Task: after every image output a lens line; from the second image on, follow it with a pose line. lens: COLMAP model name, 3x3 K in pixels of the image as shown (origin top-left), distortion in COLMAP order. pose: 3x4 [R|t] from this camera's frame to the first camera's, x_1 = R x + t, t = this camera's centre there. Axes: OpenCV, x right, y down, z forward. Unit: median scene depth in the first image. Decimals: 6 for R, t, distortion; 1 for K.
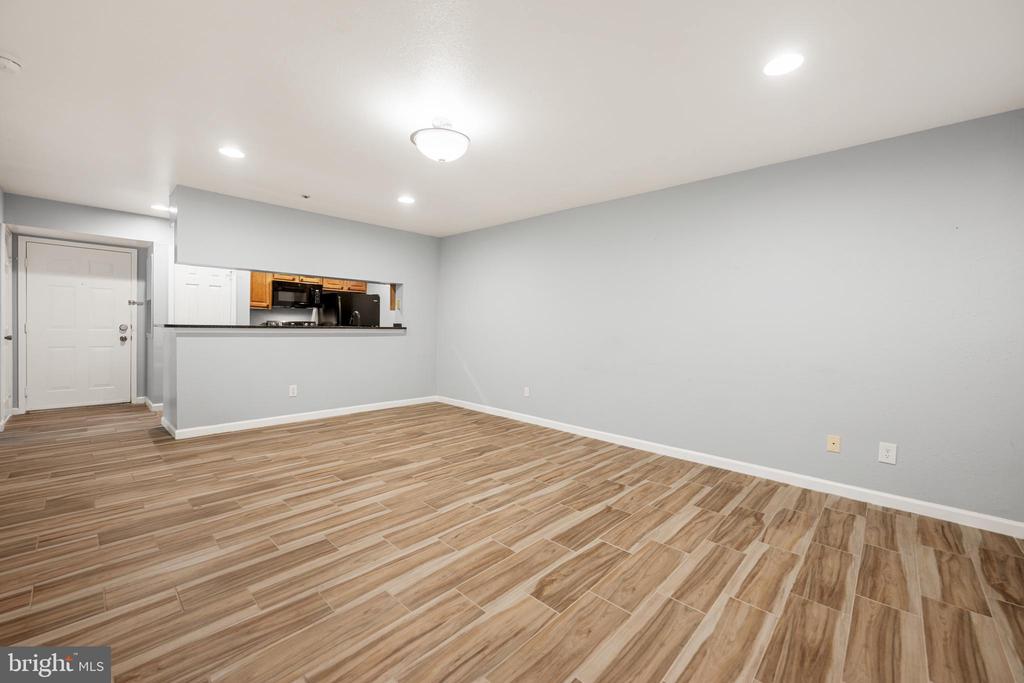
lens RADIAL K [[408.4, 0, 506.2], [0, 408.4, 334.6], [0, 0, 1]] dist [-0.000164, -0.000038]
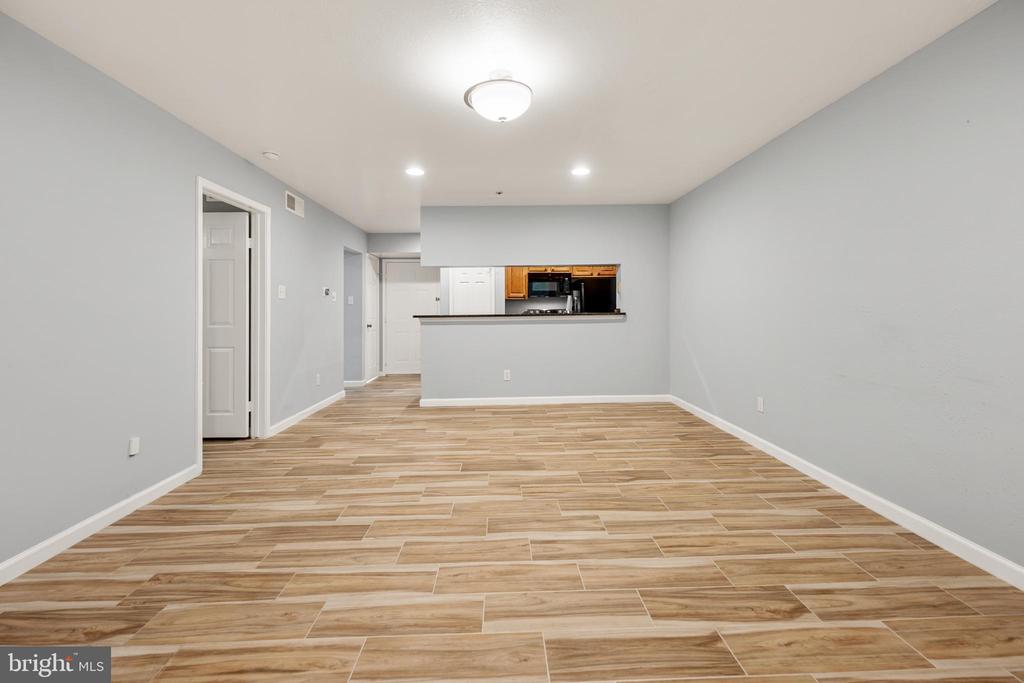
lens RADIAL K [[418.8, 0, 513.5], [0, 418.8, 305.3], [0, 0, 1]] dist [-0.000799, -0.000069]
pose [[0.715809, -0.035950, -0.697370, 0.405099], [0.011350, 0.999141, -0.039856, -0.001416], [0.698204, 0.020614, 0.715602, 0.350727]]
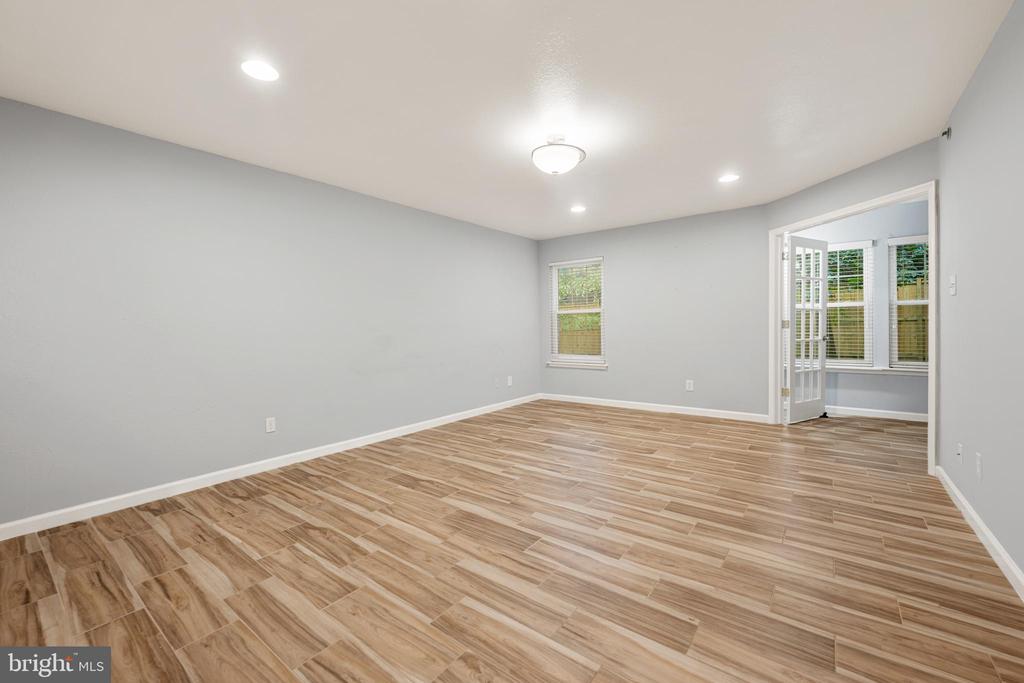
lens RADIAL K [[421.1, 0, 514.2], [0, 421.1, 335.9], [0, 0, 1]] dist [-0.000572, 0.000135]
pose [[-0.113657, -0.042692, 0.992602, -1.115973], [0.031288, 0.998427, 0.046525, -0.043067], [-0.993027, 0.036344, -0.112142, 1.101849]]
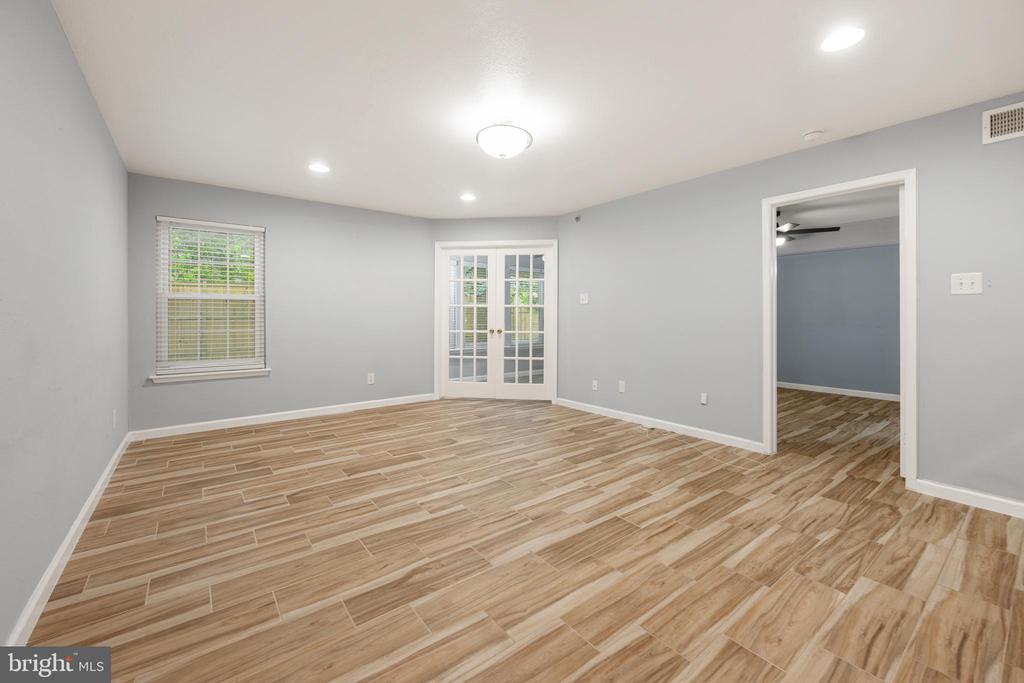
lens RADIAL K [[415.9, 0, 511.4], [0, 415.9, 314.0], [0, 0, 1]] dist [-0.000645, -0.000115]
pose [[-0.987555, -0.021363, 0.155819, -0.310149], [-0.018800, 0.999663, 0.017902, -0.042931], [-0.156149, 0.014749, -0.987623, 1.790356]]
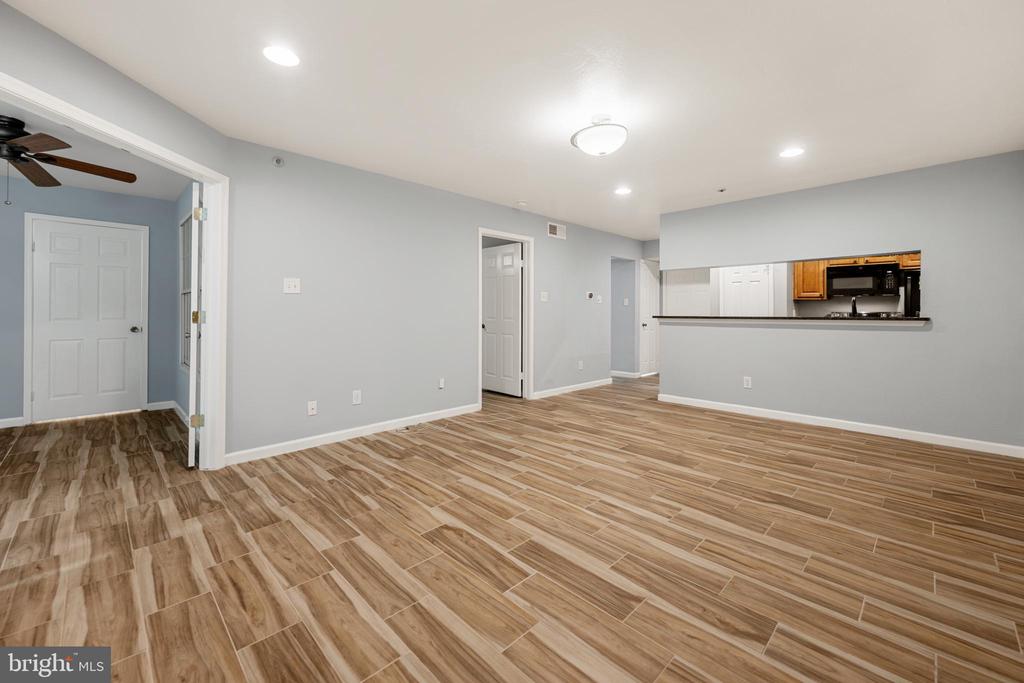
lens RADIAL K [[418.8, 0, 513.5], [0, 418.8, 305.3], [0, 0, 1]] dist [-0.000799, -0.000069]
pose [[-0.024474, -0.036617, -0.999030, 0.794002], [-0.023110, 0.999083, -0.036053, 0.001927], [0.999433, 0.022205, -0.025298, 0.711999]]
